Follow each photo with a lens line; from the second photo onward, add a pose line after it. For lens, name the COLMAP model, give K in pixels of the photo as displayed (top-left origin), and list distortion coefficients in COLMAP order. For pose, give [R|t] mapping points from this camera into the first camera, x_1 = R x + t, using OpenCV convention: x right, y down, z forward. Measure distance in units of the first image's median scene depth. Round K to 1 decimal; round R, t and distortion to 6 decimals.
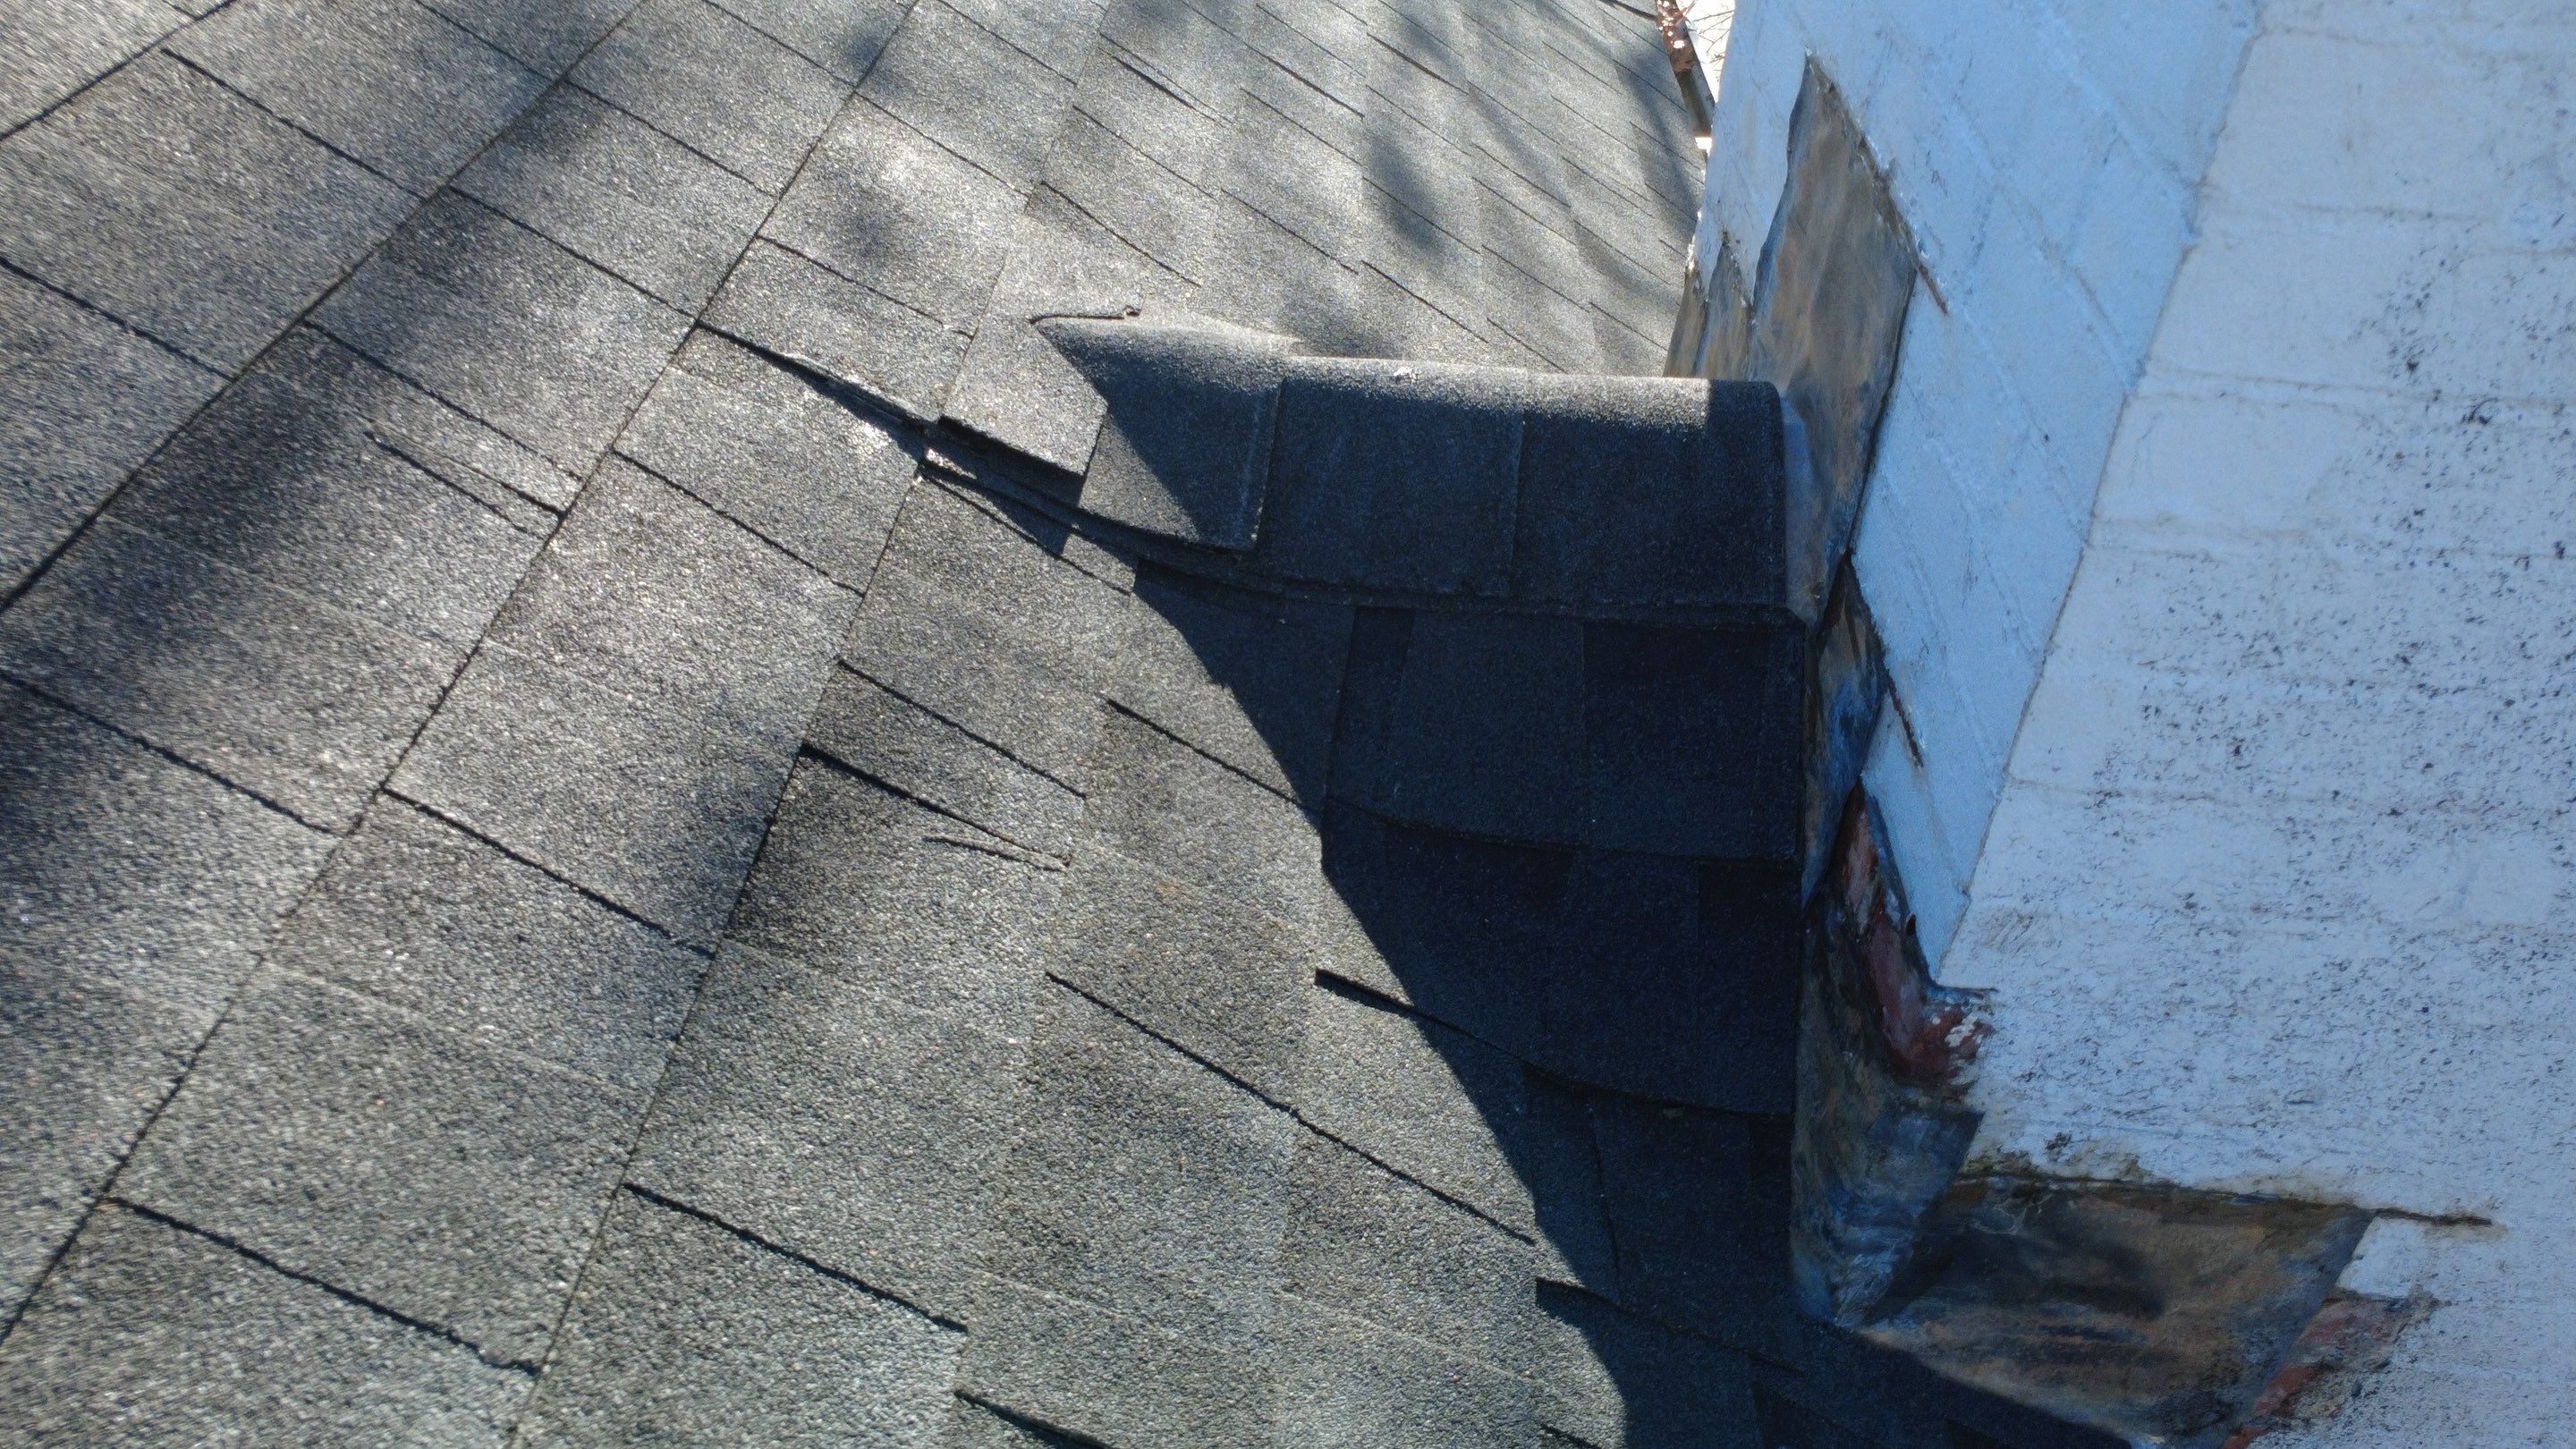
lens RADIAL K [[1877.3, 0, 1289.3], [0, 1877.3, 729.4], [0, 0, 1]] dist [-0.003028, -0.001332]
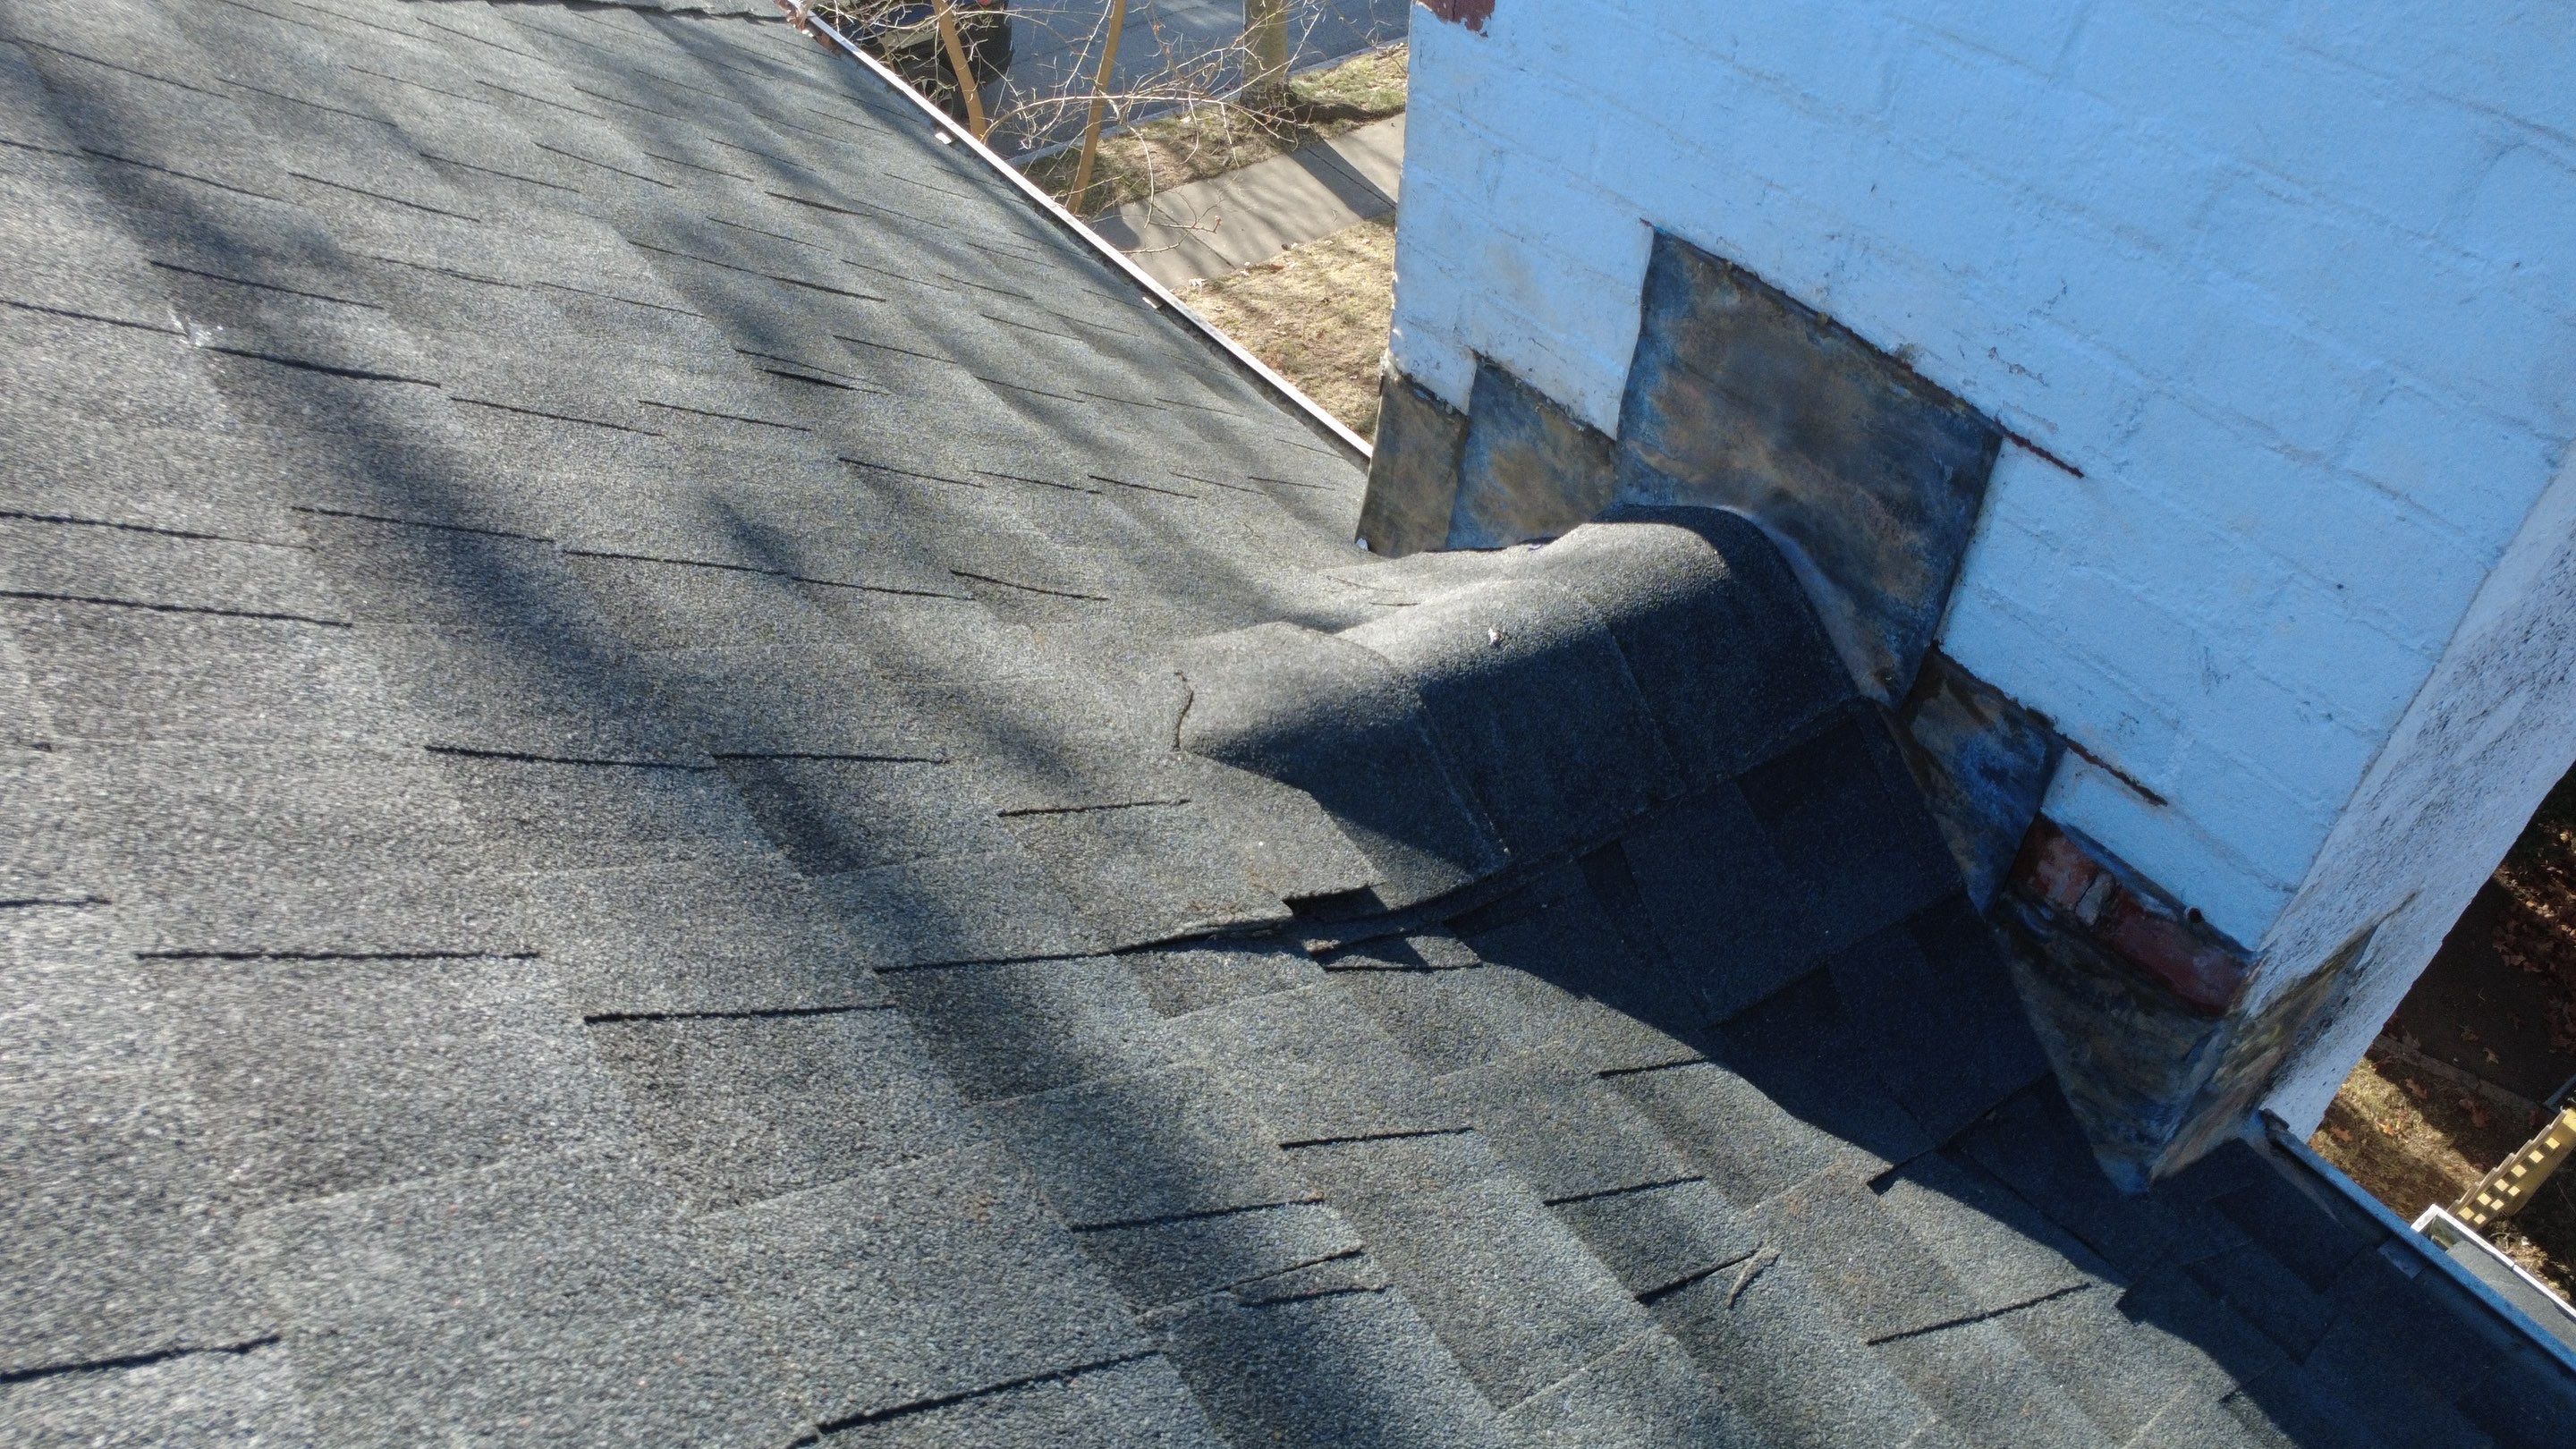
lens RADIAL K [[1877.3, 0, 1295.1], [0, 1877.3, 727.6], [0, 0, 1]] dist [-0.003028, -0.001332]
pose [[0.770569, -0.442210, 0.458992, -0.646552], [0.390013, 0.896734, 0.209181, -0.495169], [-0.504096, 0.017825, 0.863463, 0.172918]]
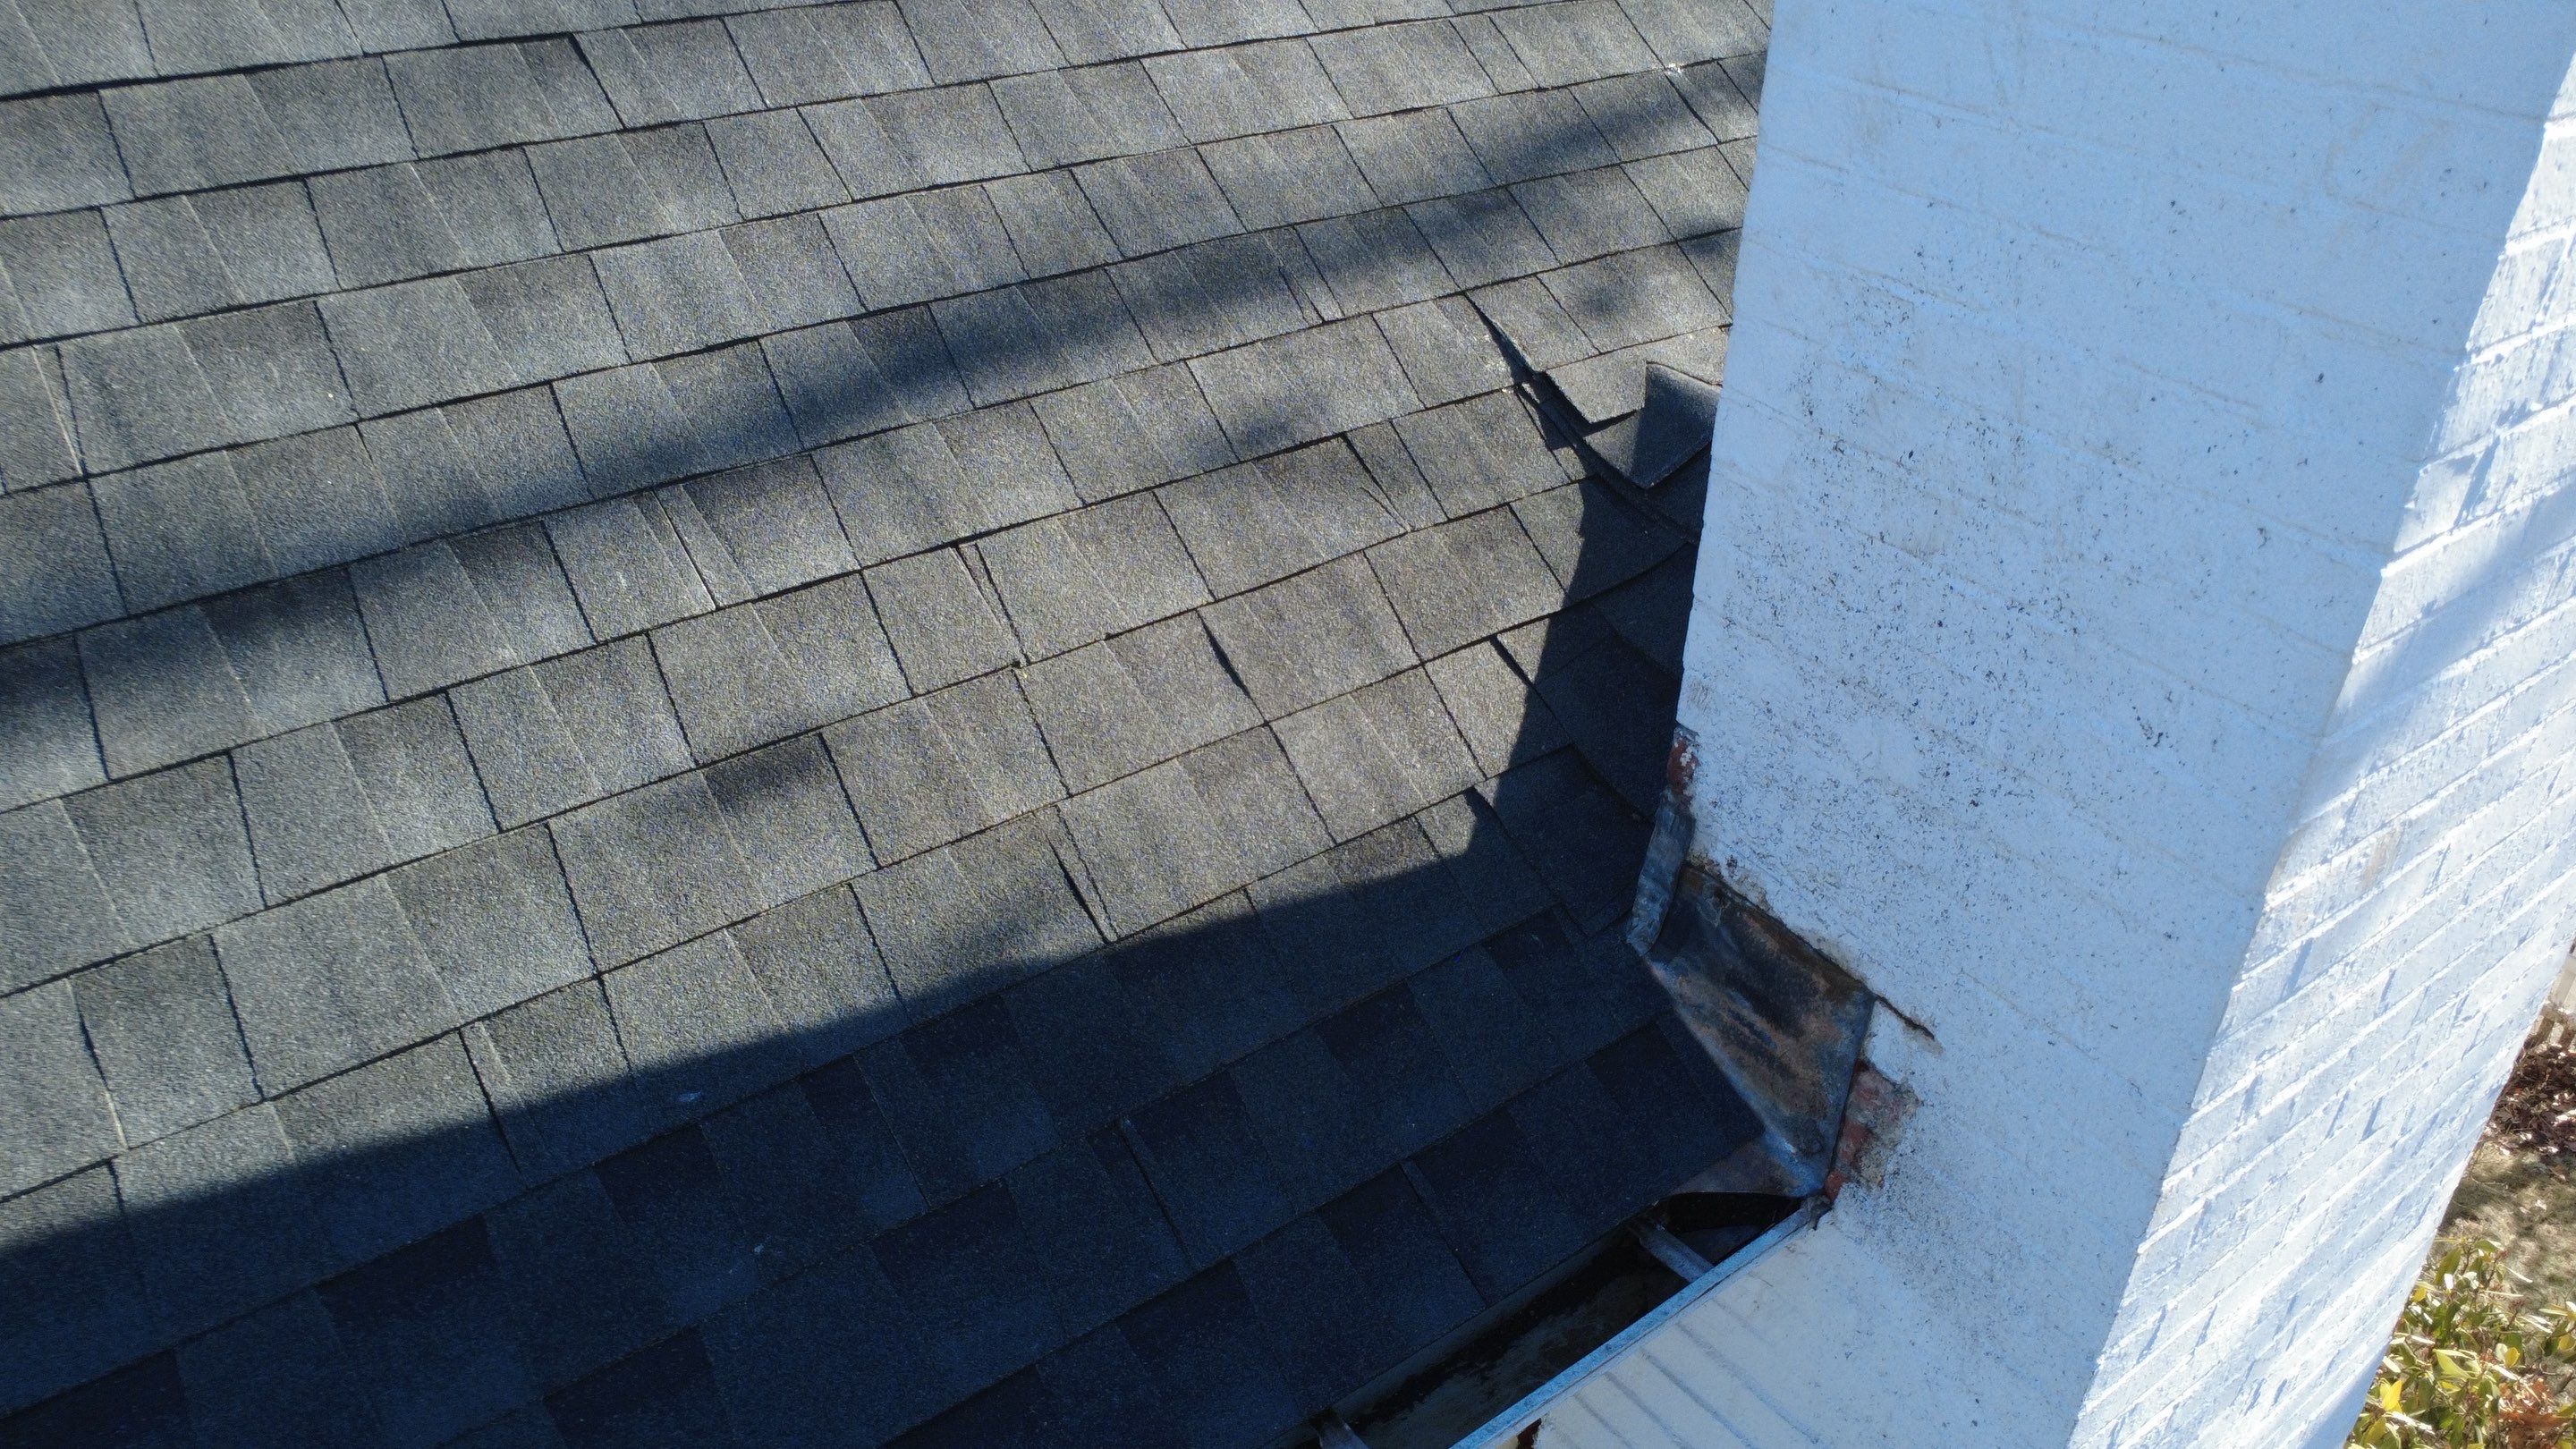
lens RADIAL K [[1877.3, 0, 1287.8], [0, 1877.3, 721.7], [0, 0, 1]] dist [-0.003028, -0.001332]
pose [[0.638100, 0.393530, -0.661788, 1.227705], [-0.484518, 0.873229, 0.052087, 0.206555], [0.598390, 0.287411, 0.747880, -0.613988]]
